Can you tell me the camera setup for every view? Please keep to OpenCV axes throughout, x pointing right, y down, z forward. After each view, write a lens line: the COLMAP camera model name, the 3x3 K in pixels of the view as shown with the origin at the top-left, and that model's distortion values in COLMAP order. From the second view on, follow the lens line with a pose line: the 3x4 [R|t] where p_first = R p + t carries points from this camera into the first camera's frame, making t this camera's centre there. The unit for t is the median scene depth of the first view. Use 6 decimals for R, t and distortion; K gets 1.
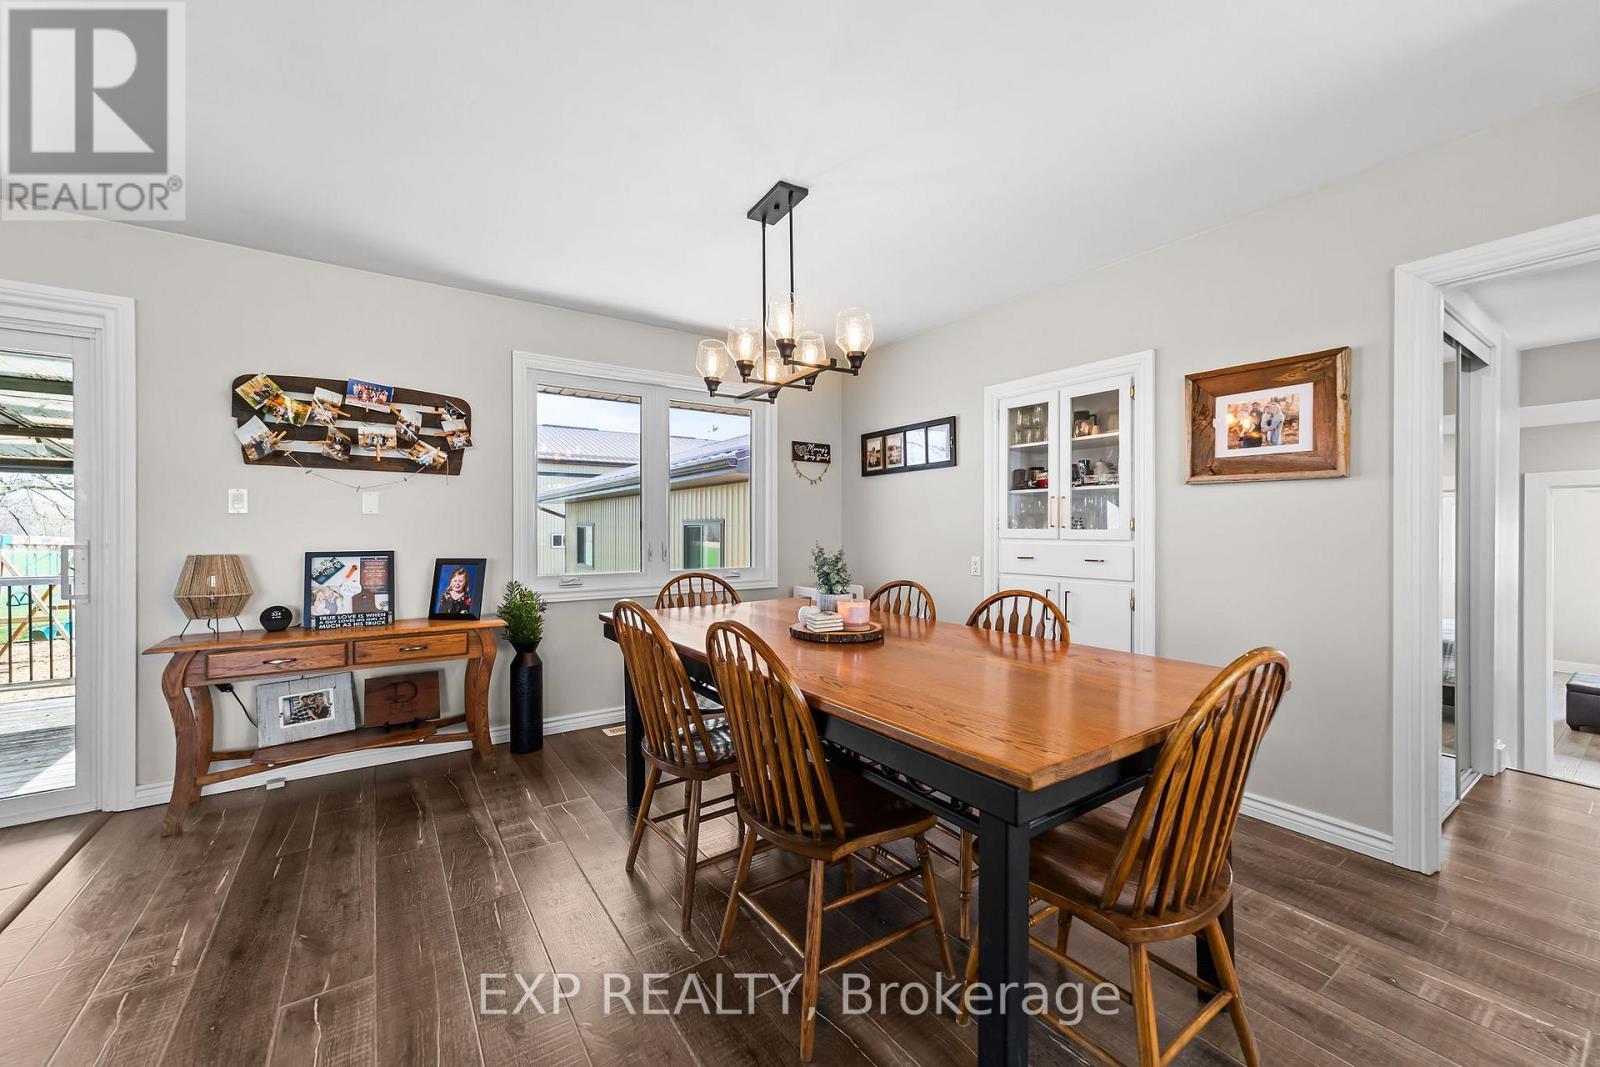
lens RADIAL K [[619.0, 0, 800.4], [0, 619.0, 518.0], [0, 0, 1]] dist [-0.000890, -0.000037]
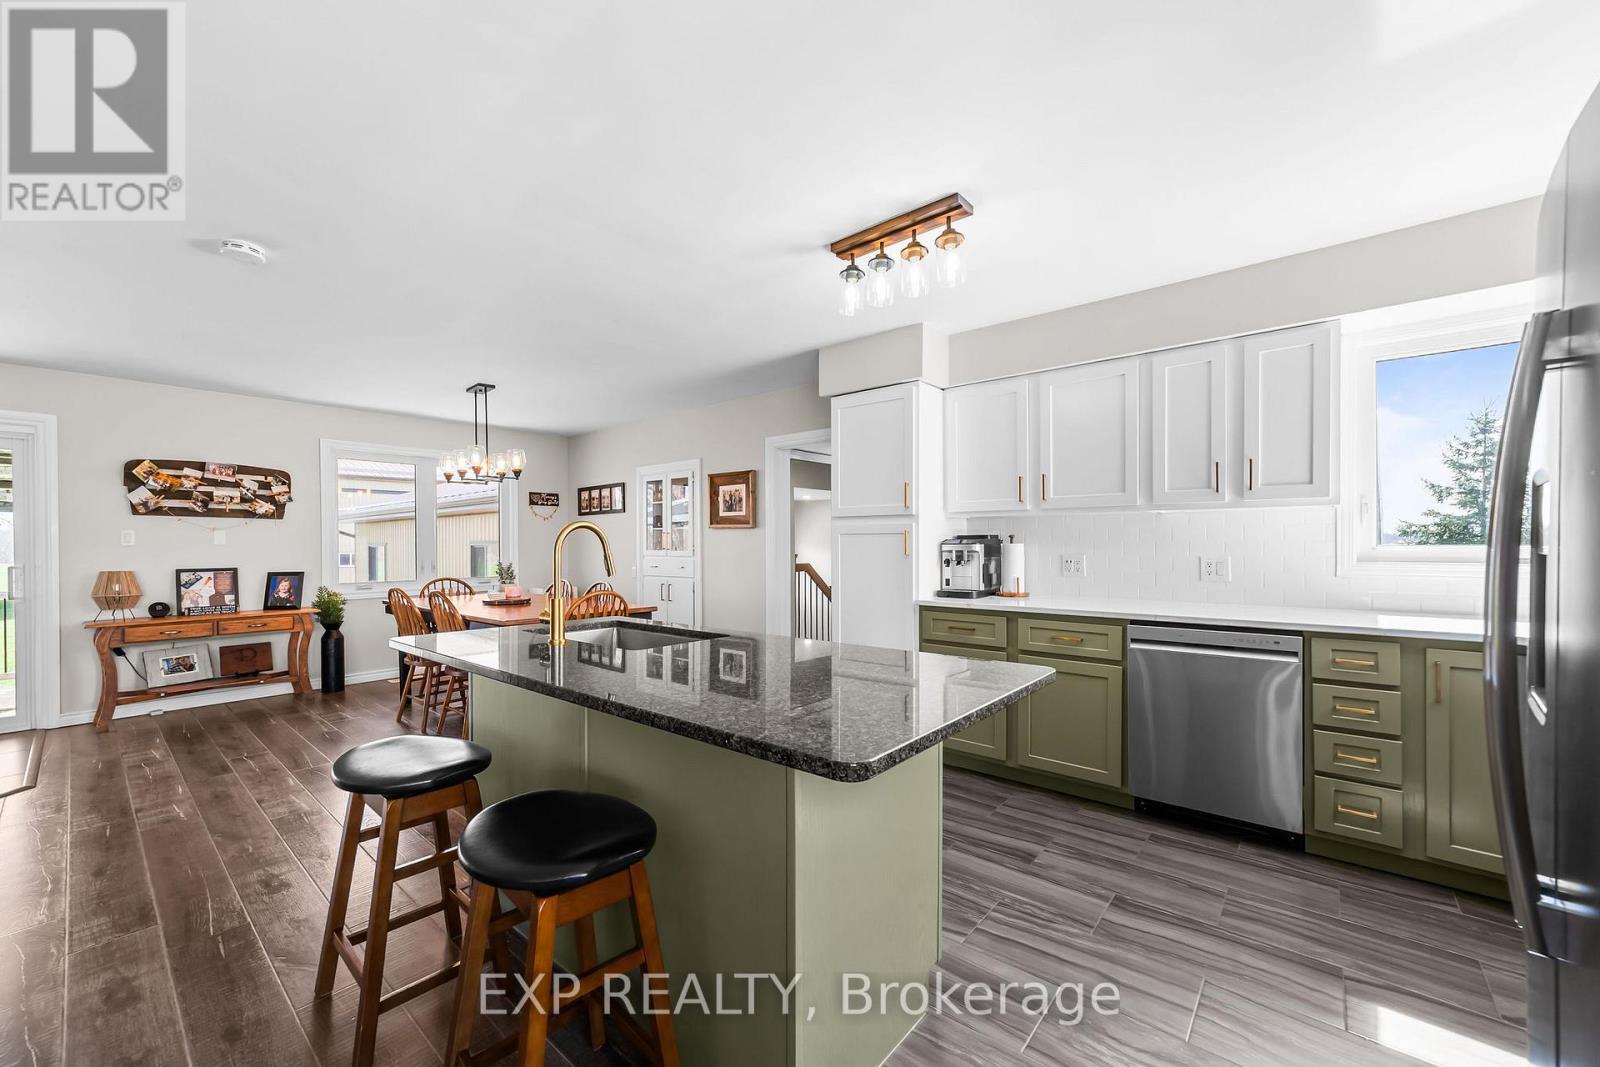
lens RADIAL K [[615.1, 0, 787.8], [0, 615.1, 539.3], [0, 0, 1]] dist [-0.018207, 0.009291]
pose [[0.967419, -0.004405, 0.253143, 0.325795], [0.002192, 0.999957, 0.009023, -0.031846], [-0.253171, -0.008174, 0.967387, -0.902122]]
